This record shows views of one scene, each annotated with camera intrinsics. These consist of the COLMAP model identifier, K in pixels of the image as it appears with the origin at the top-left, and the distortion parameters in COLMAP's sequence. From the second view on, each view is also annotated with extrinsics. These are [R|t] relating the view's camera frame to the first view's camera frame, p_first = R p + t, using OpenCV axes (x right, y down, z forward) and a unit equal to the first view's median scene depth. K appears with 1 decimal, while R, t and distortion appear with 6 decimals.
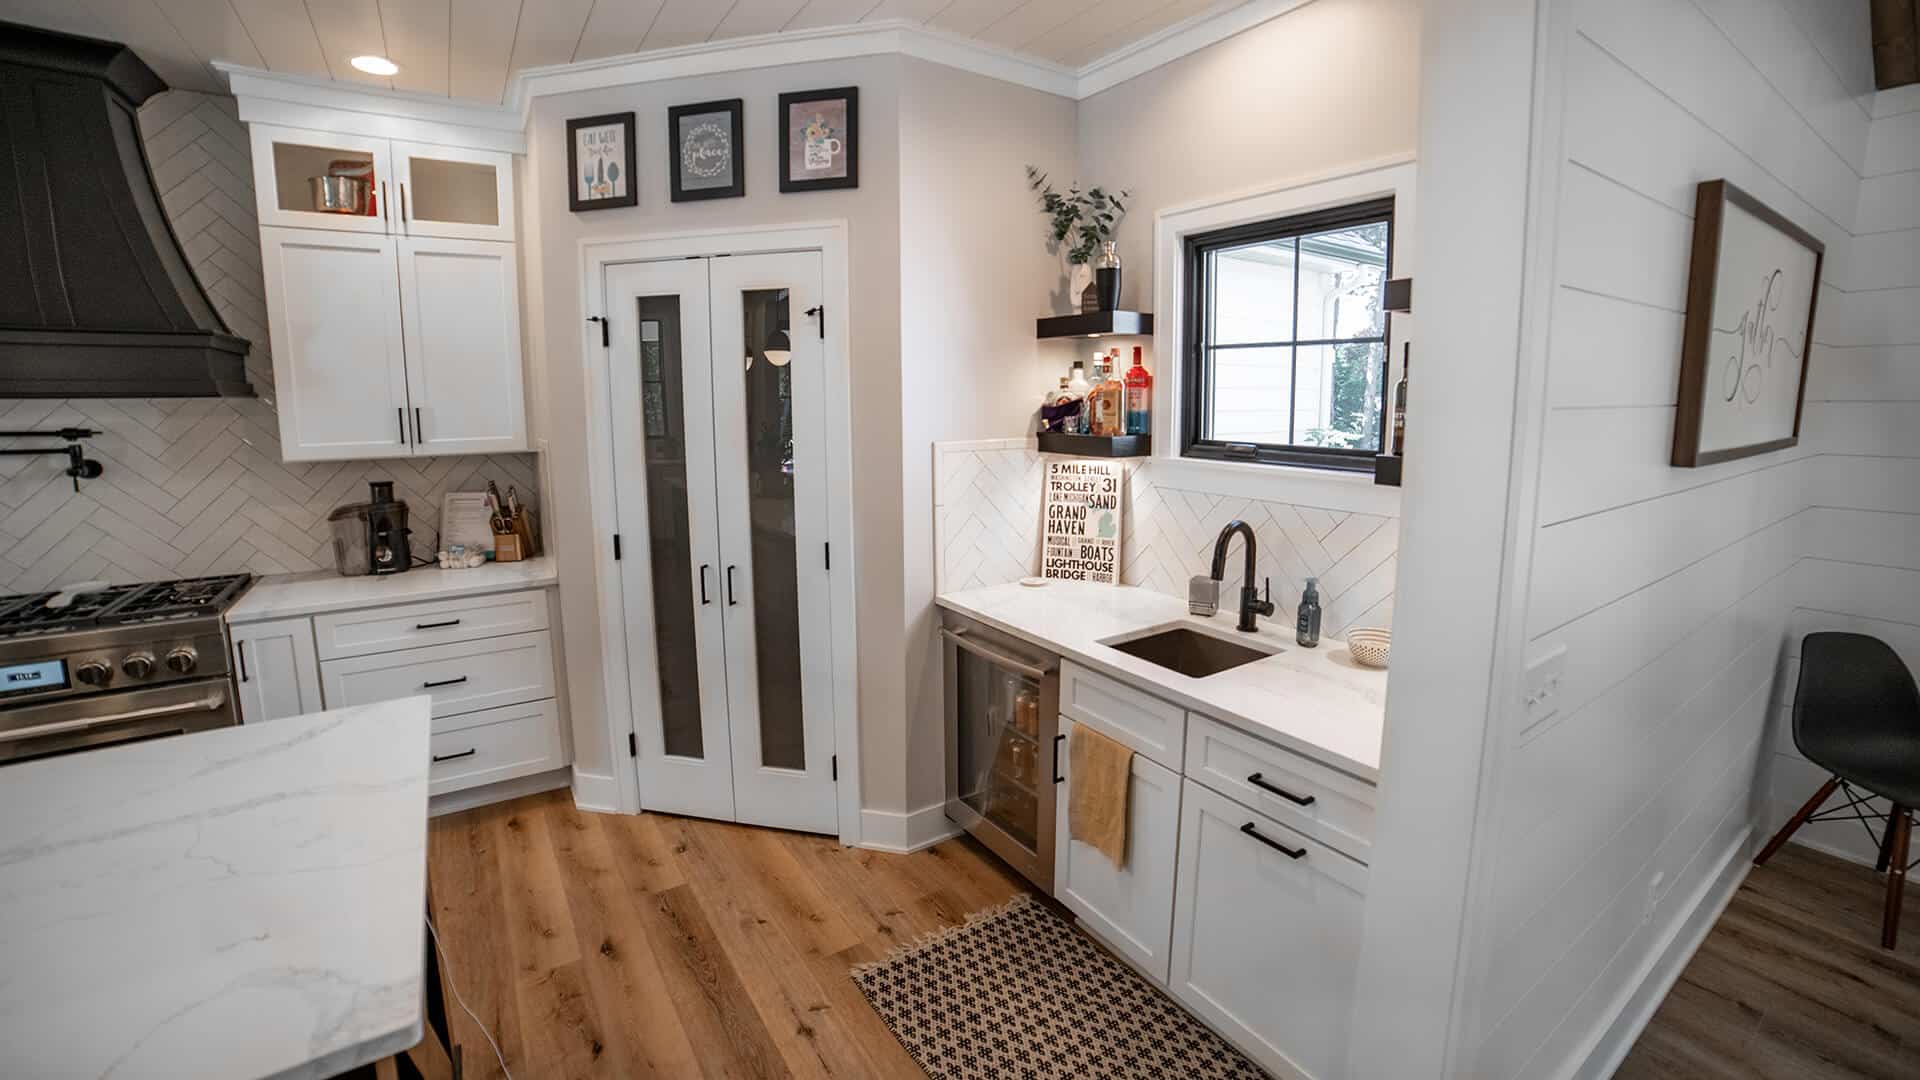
lens RADIAL K [[785.8, 0, 956.6], [0, 785.8, 486.1], [0, 0, 1]] dist [-0.098379, 0.031833]
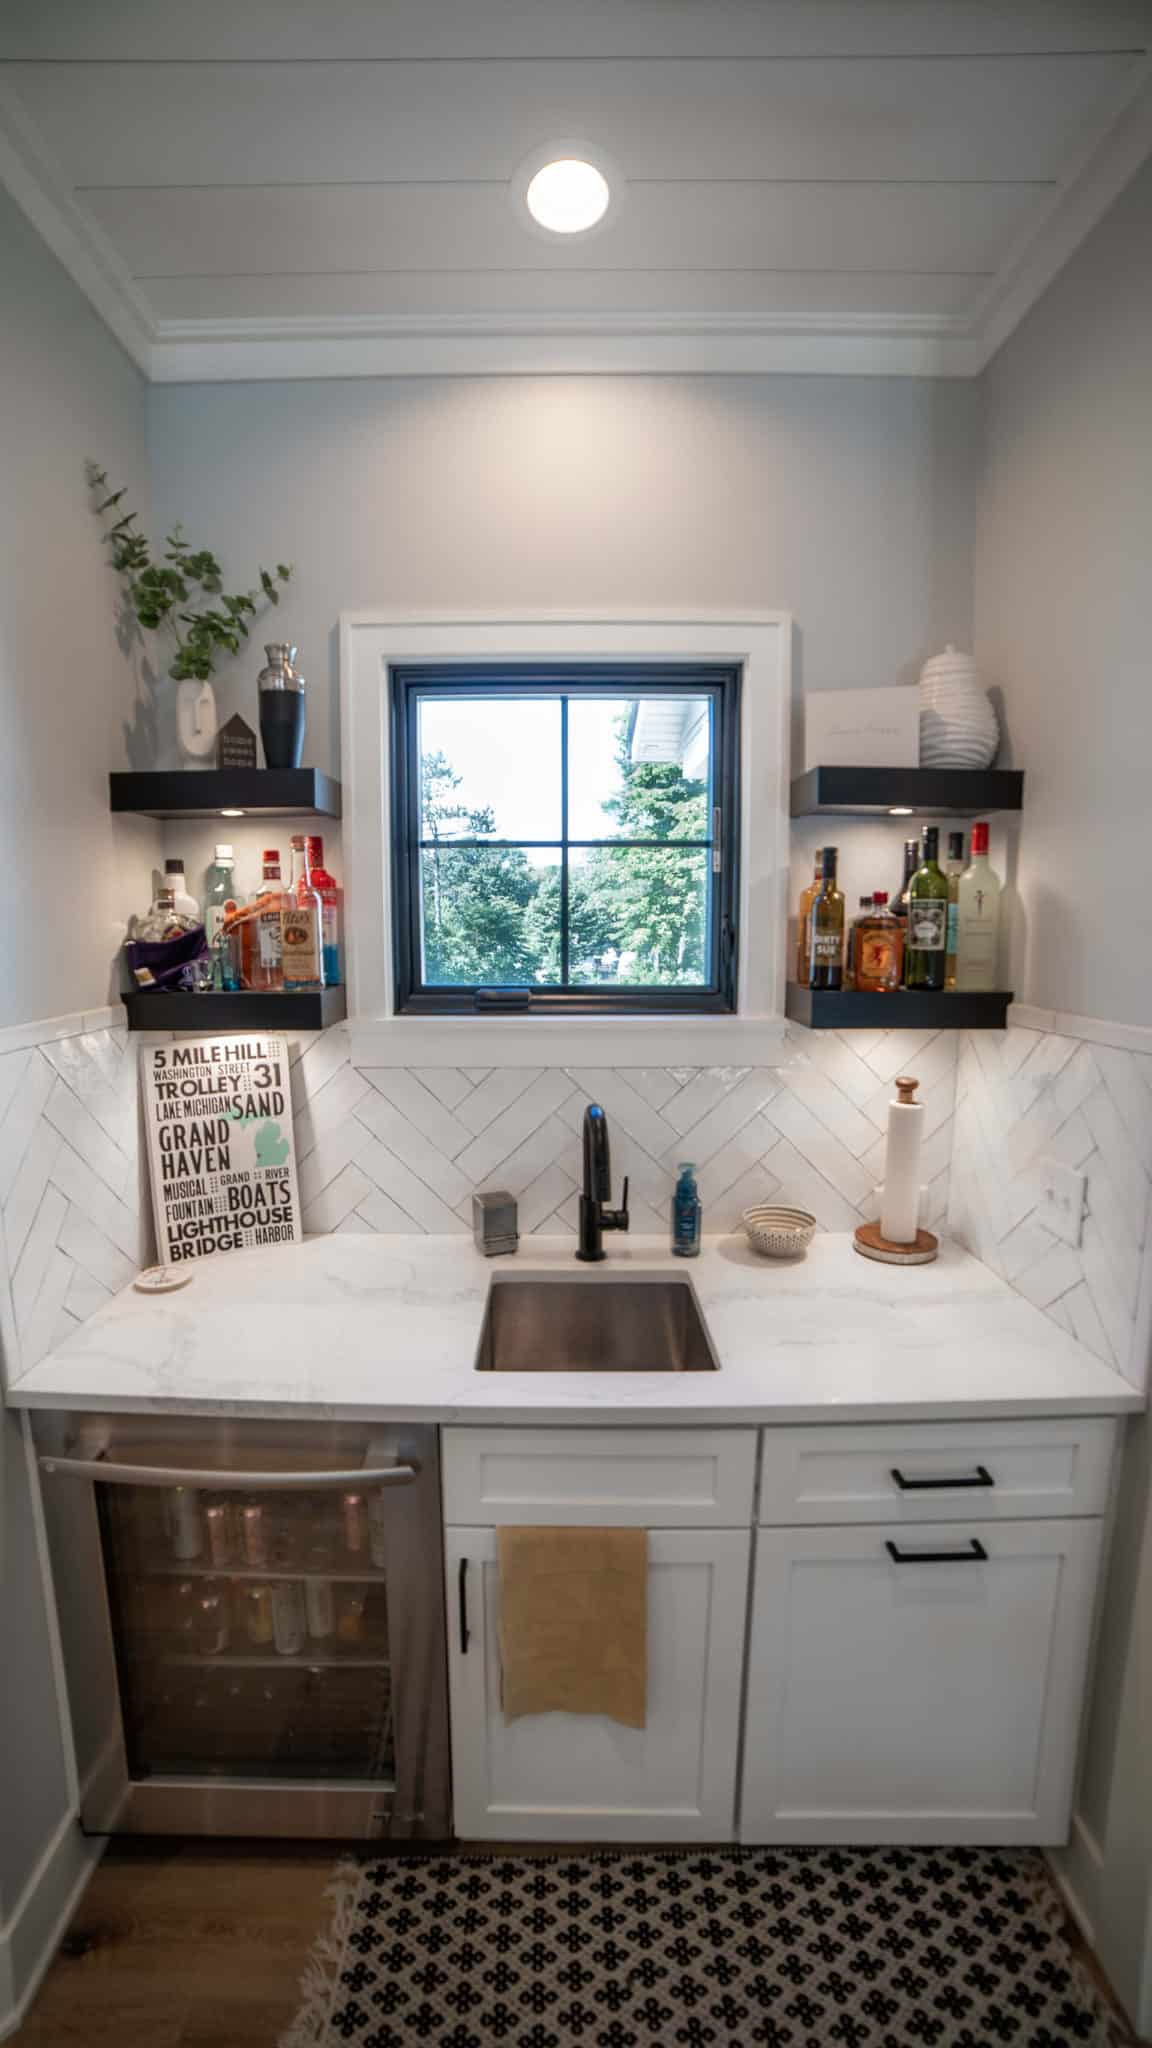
lens RADIAL K [[838.2, 0, 535.6], [0, 838.2, 1016.7], [0, 0, 1]] dist [-0.098379, 0.031833]
pose [[0.562949, -0.096318, 0.820860, -0.198155], [0.099516, 0.993860, 0.048369, -0.055650], [-0.820479, 0.054460, 0.569077, 0.499911]]
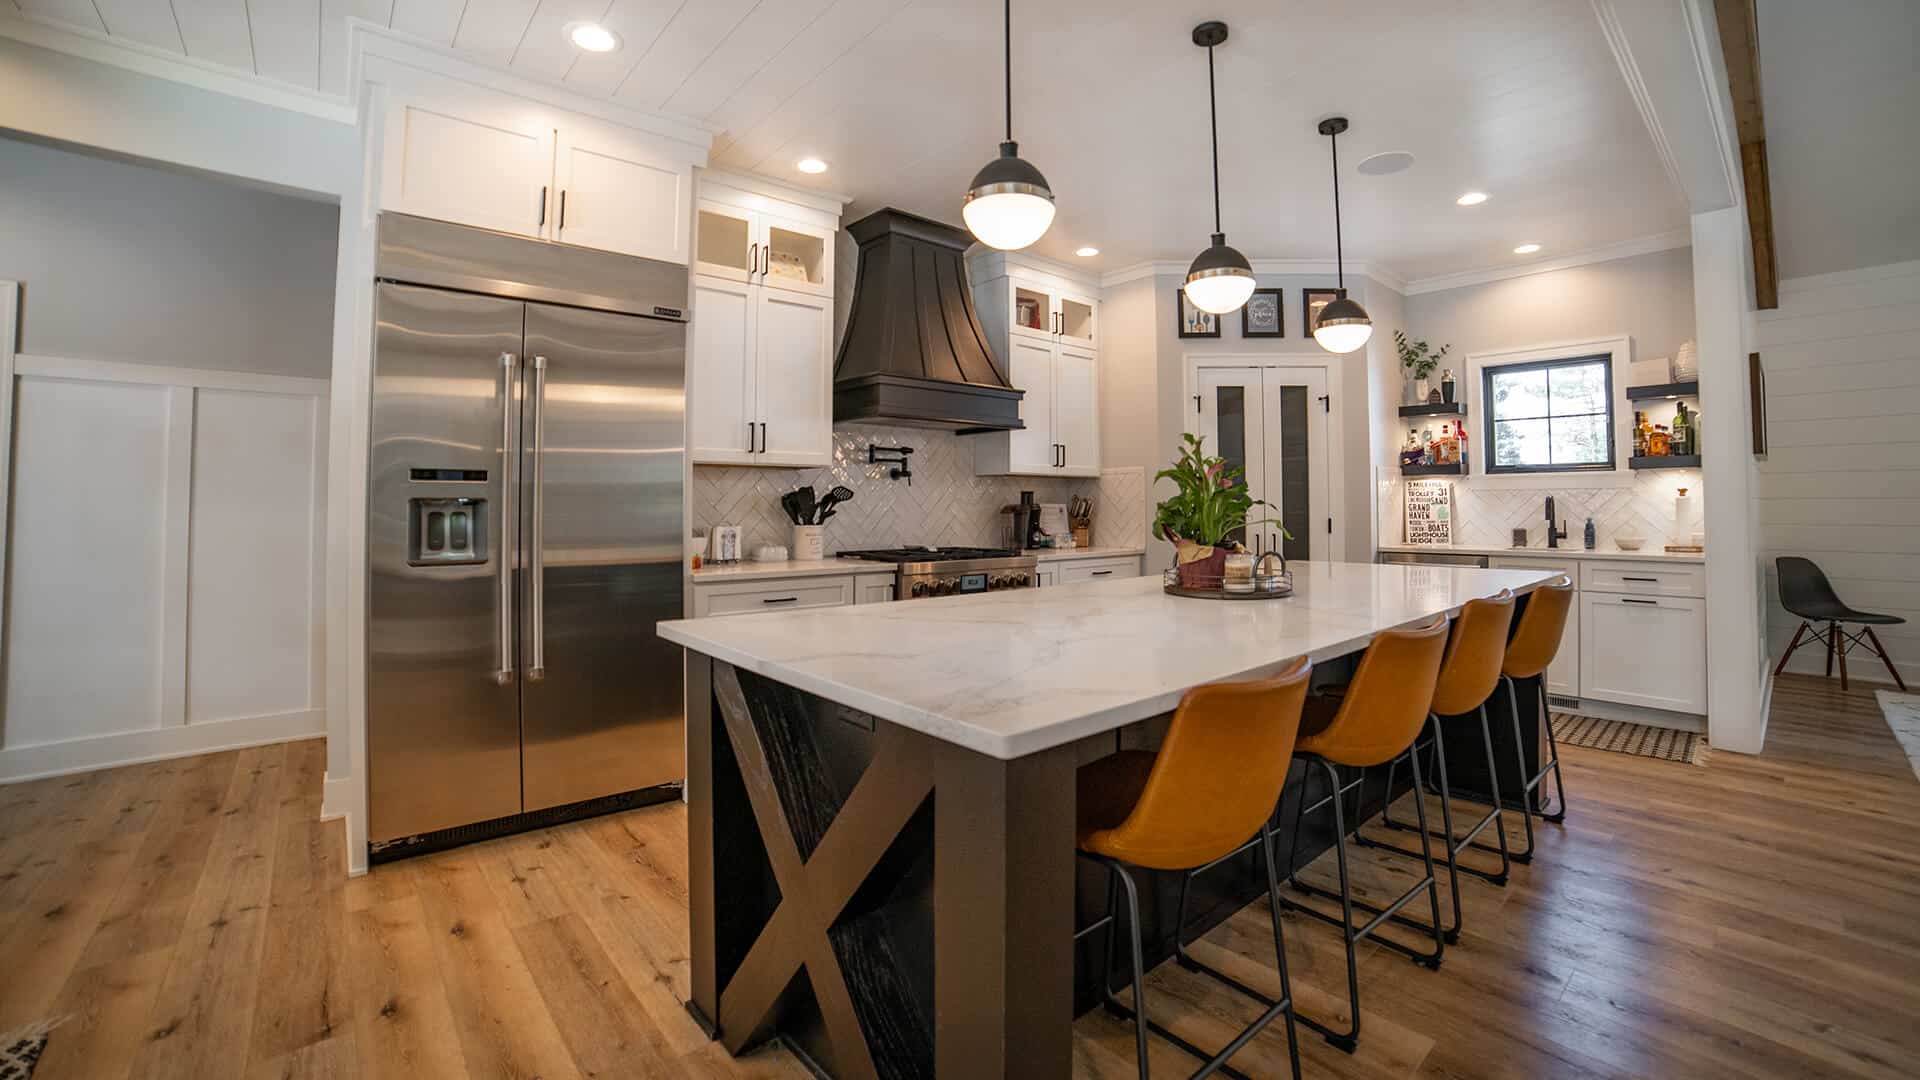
lens RADIAL K [[785.8, 0, 956.6], [0, 785.8, 486.1], [0, 0, 1]] dist [-0.098379, 0.031833]
pose [[0.991348, 0.008979, 0.130951, -1.267670], [0.010633, 0.988885, -0.148301, 0.255554], [-0.130828, 0.148410, 0.980234, -0.692470]]
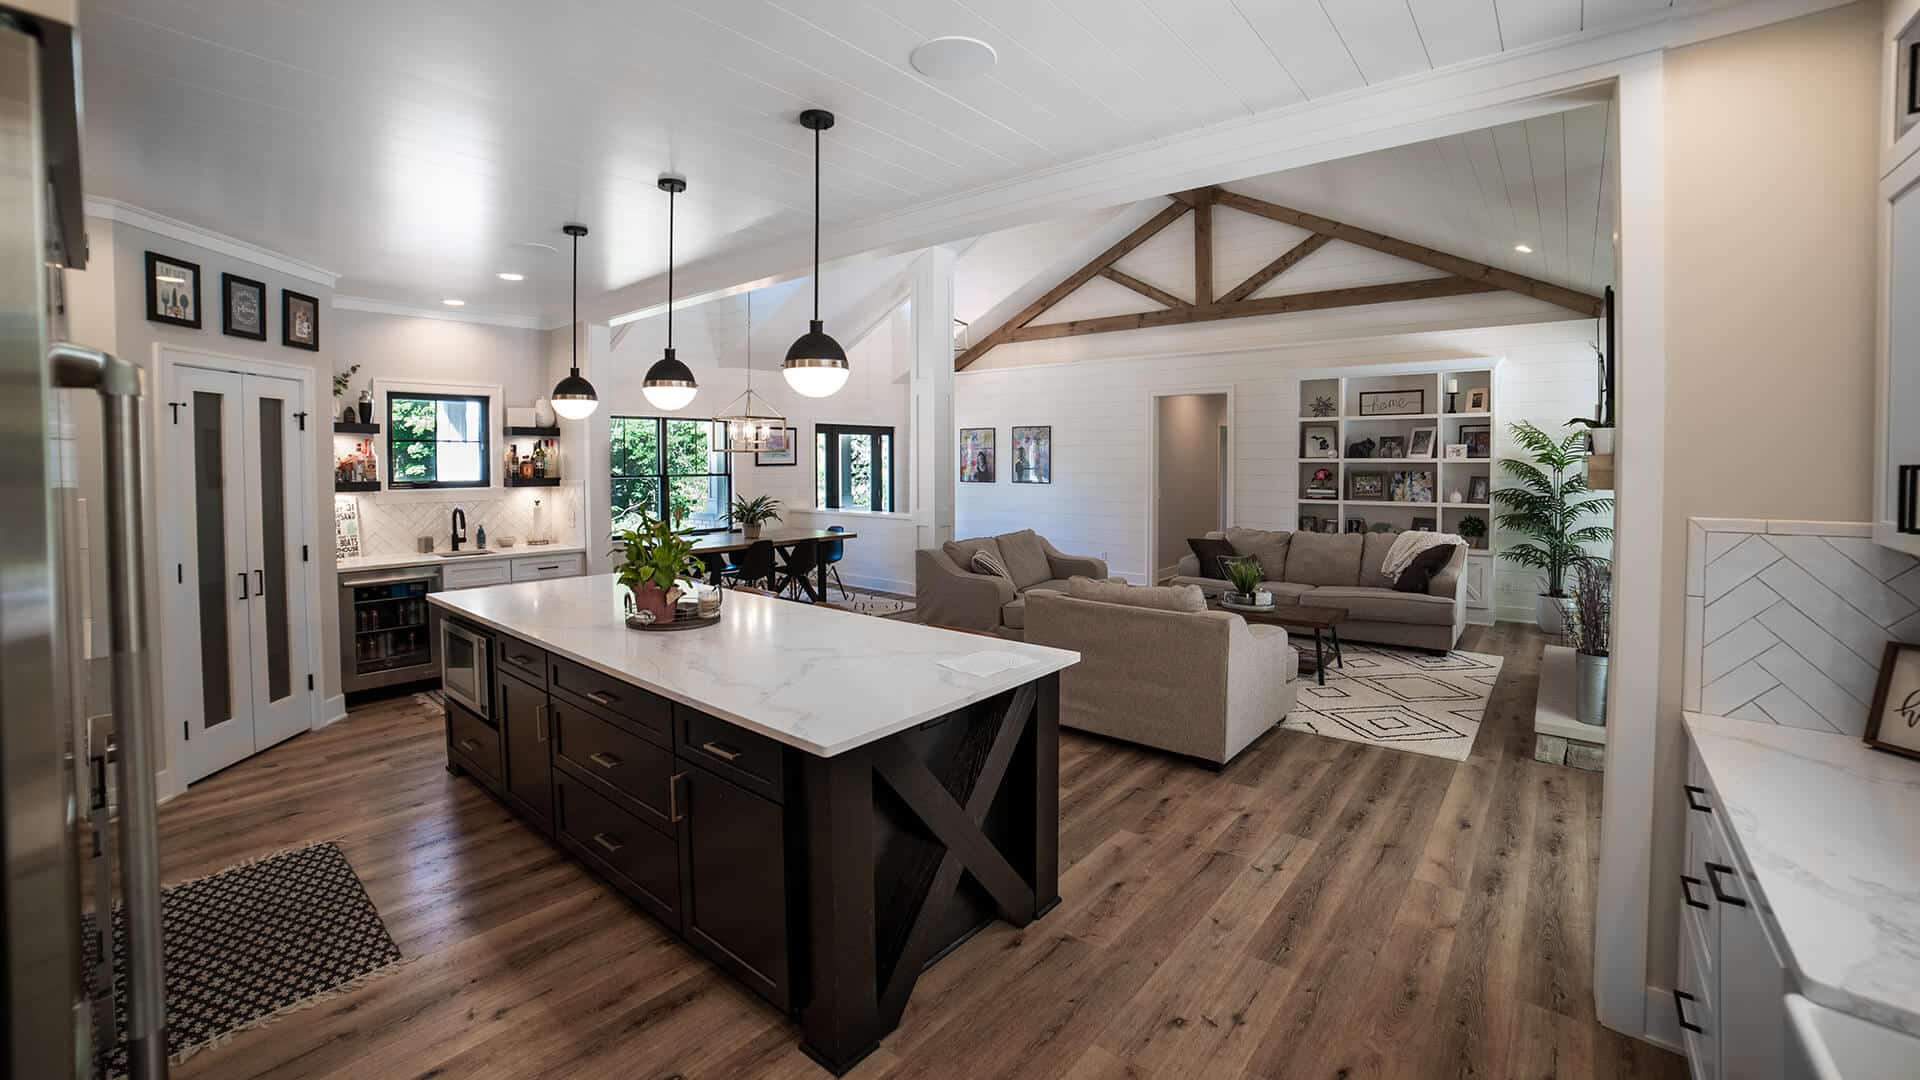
lens RADIAL K [[785.8, 0, 956.6], [0, 785.8, 486.1], [0, 0, 1]] dist [-0.098379, 0.031833]
pose [[-0.288607, -0.026826, 0.957072, -2.107940], [0.118617, 0.990905, 0.063544, 0.007611], [-0.950072, 0.131864, -0.282800, 0.070717]]
